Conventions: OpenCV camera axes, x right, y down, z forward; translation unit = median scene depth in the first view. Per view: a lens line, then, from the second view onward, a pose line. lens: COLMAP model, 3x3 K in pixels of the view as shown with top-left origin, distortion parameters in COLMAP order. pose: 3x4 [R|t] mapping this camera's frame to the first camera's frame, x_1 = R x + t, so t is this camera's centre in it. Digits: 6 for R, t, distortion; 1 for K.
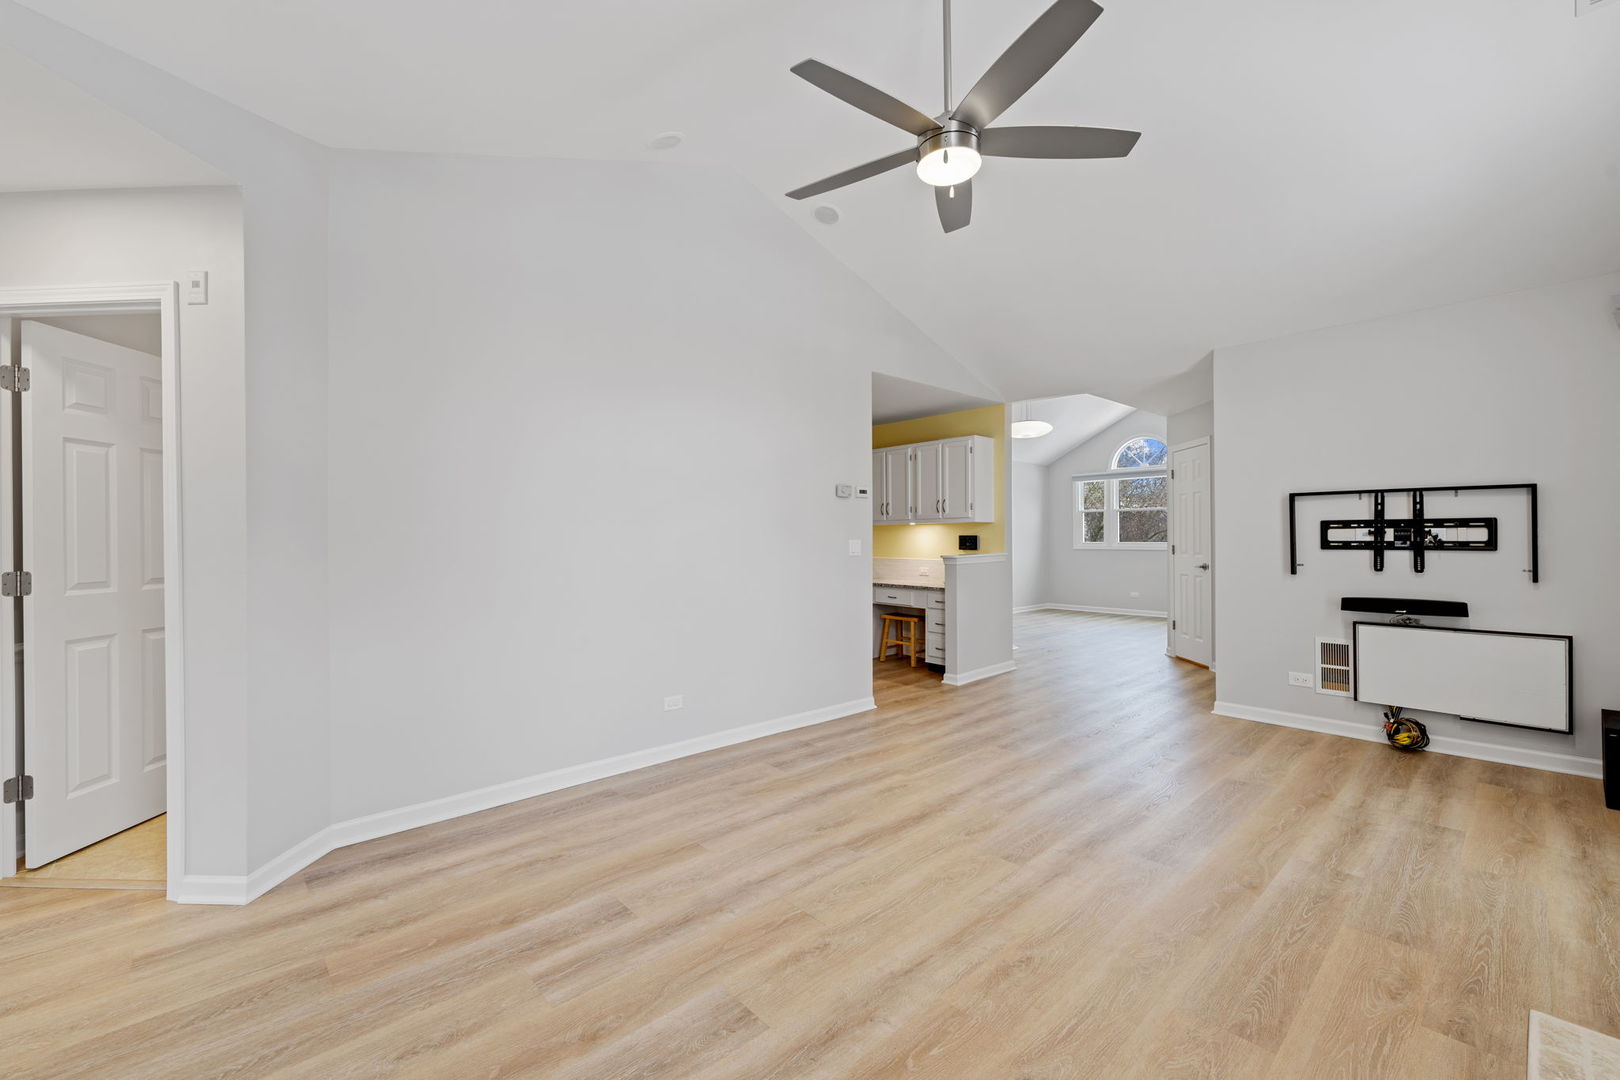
lens RADIAL K [[654.9, 0, 802.5], [0, 654.9, 538.0], [0, 0, 1]] dist [0.003341, -0.000548]
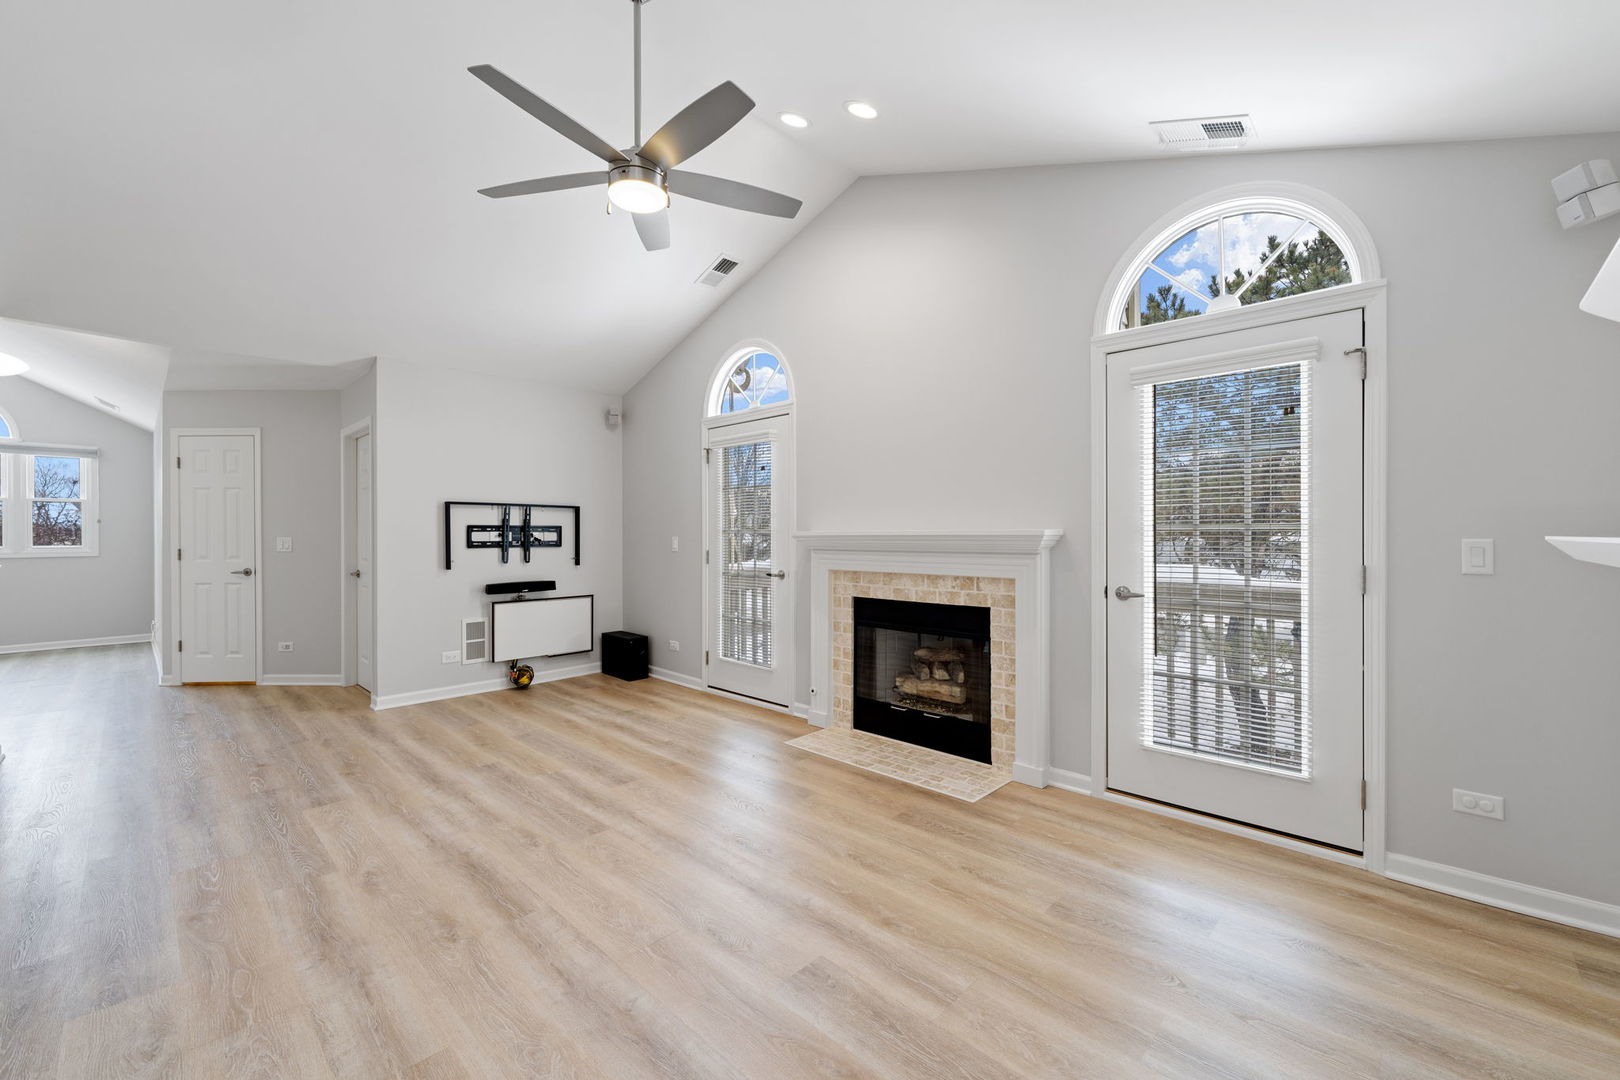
lens RADIAL K [[654.9, 0, 800.0], [0, 654.9, 532.8], [0, 0, 1]] dist [0.003341, -0.000548]
pose [[-0.059190, 0.009558, 0.998201, -0.536859], [0.004307, 0.999947, -0.009320, 0.002832], [-0.998237, 0.003748, -0.059228, 0.487027]]
